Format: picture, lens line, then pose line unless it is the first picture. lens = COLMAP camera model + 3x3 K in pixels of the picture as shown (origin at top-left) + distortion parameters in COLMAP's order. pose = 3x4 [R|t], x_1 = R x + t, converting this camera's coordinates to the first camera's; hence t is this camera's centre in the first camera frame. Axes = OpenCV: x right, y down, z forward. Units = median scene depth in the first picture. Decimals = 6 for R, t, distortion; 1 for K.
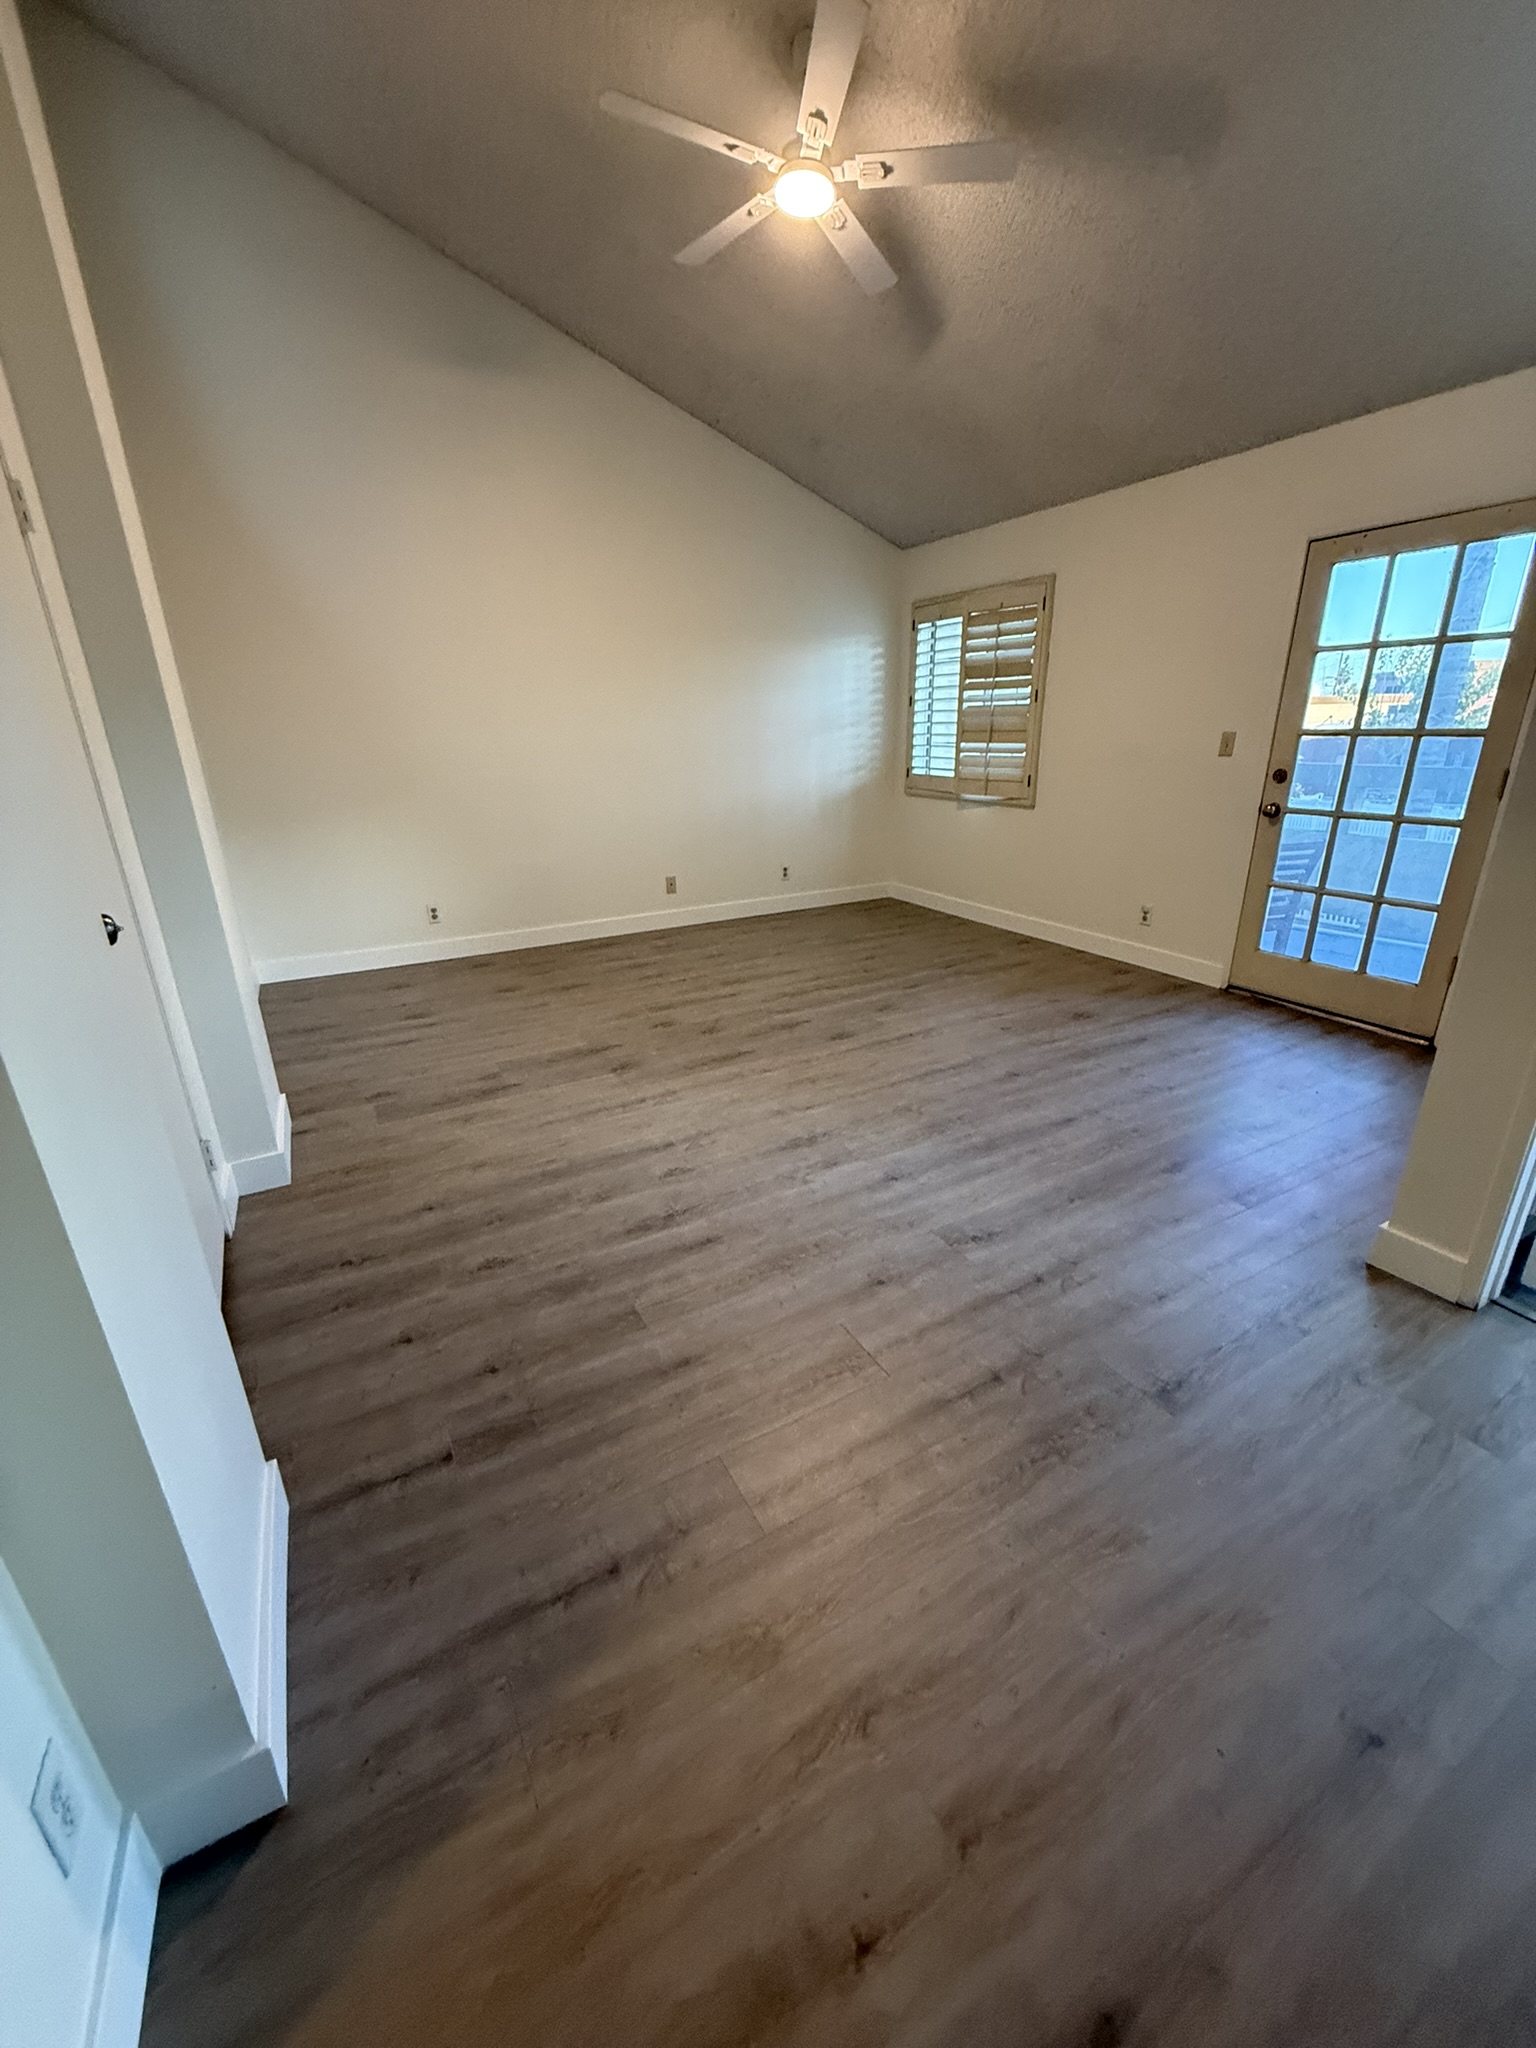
lens RADIAL K [[815.2, 0, 772.7], [0, 815.2, 1017.6], [0, 0, 1]] dist [-0.000921, -0.000360]
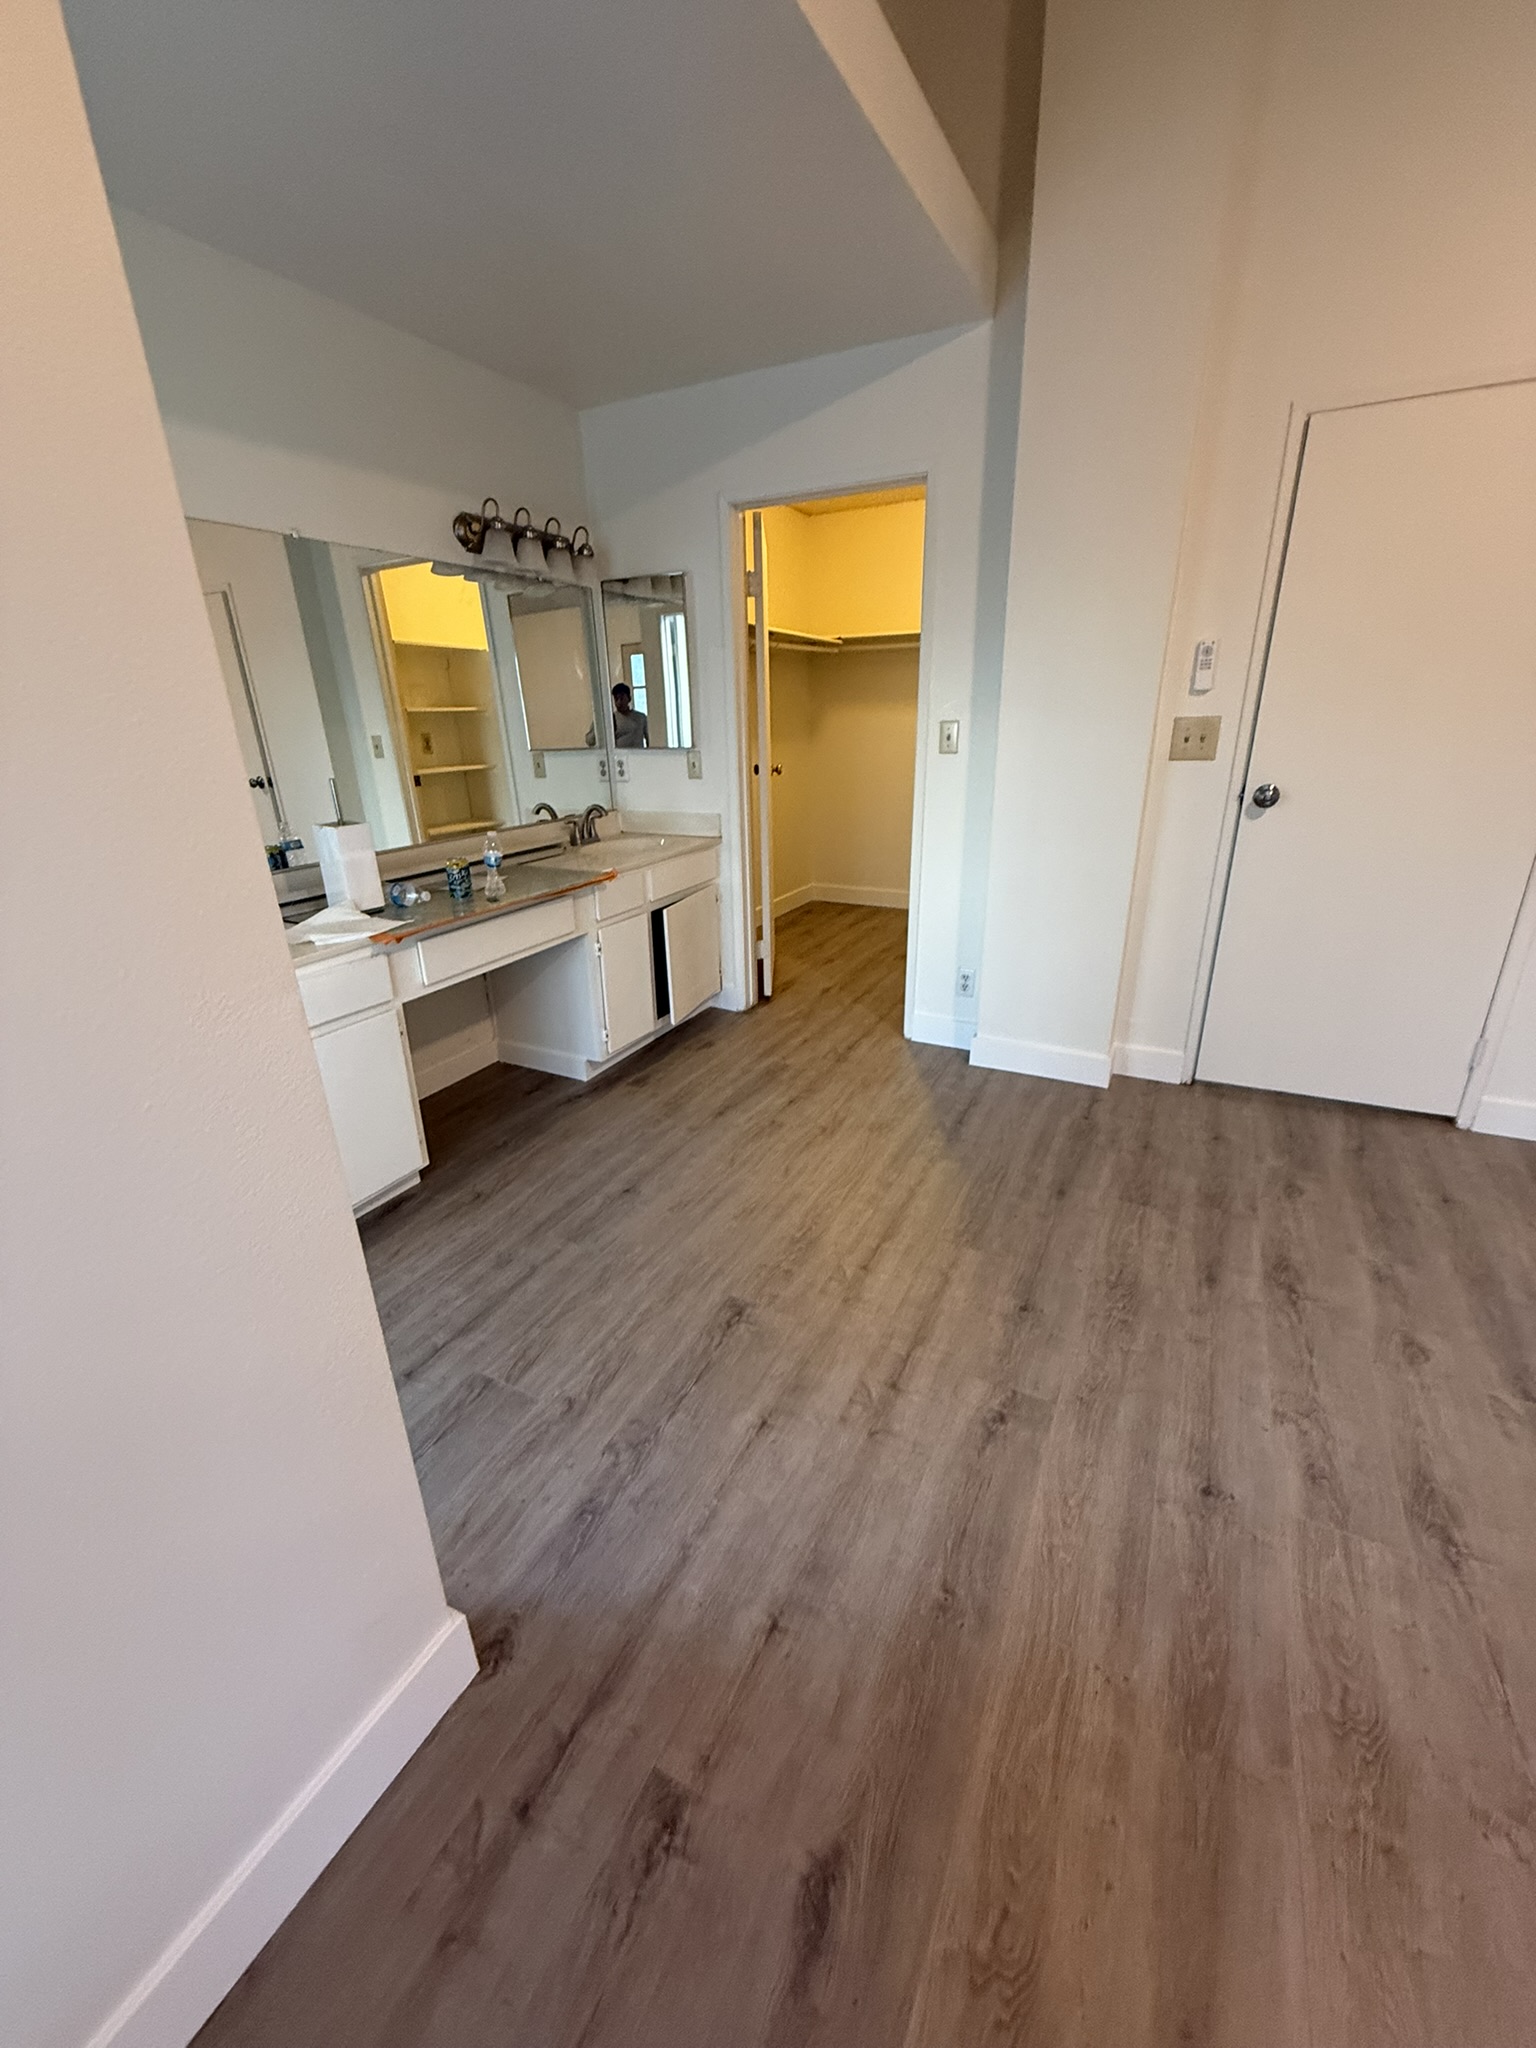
lens RADIAL K [[815.2, 0, 772.7], [0, 815.2, 1017.6], [0, 0, 1]] dist [-0.000921, -0.000360]
pose [[-0.833032, 0.232080, -0.502192, 0.736204], [-0.149709, 0.779315, 0.608486, -0.437934], [0.532583, 0.582071, -0.614450, 1.193611]]
